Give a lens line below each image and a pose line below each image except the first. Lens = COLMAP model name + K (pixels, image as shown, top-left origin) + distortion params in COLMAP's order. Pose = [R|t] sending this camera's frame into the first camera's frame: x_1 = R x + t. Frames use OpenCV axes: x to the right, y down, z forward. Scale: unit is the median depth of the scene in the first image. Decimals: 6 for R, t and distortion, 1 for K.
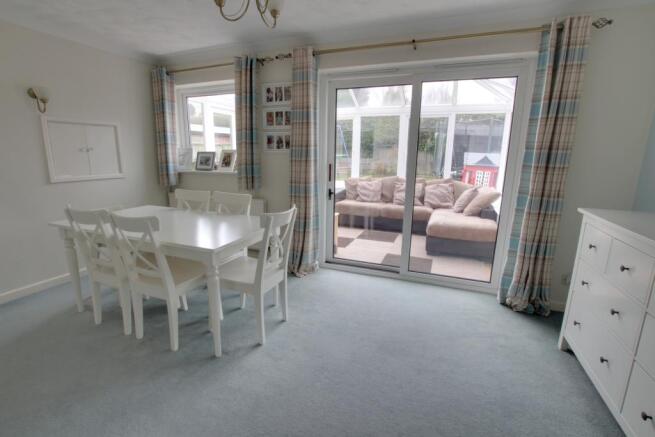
lens RADIAL K [[303.8, 0, 325.4], [0, 303.8, 216.7], [0, 0, 1]] dist [-0.025320, 0.000585]
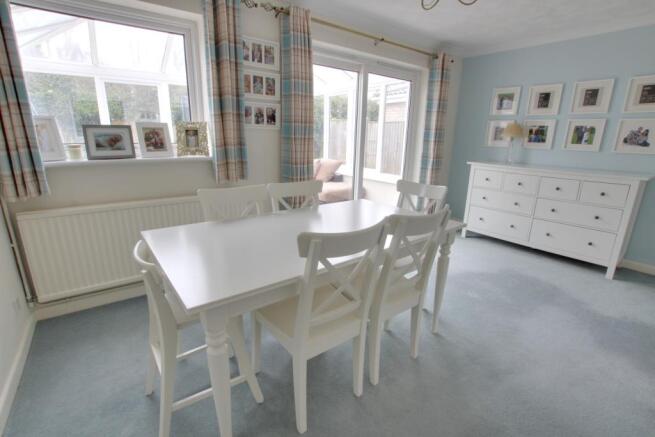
lens RADIAL K [[303.8, 0, 327.9], [0, 303.8, 220.3], [0, 0, 1]] dist [-0.025320, 0.000585]
pose [[0.515538, -0.231566, 0.824983, -0.805605], [0.161978, 0.971769, 0.171546, -0.087480], [-0.841418, 0.045191, 0.538493, 0.443155]]
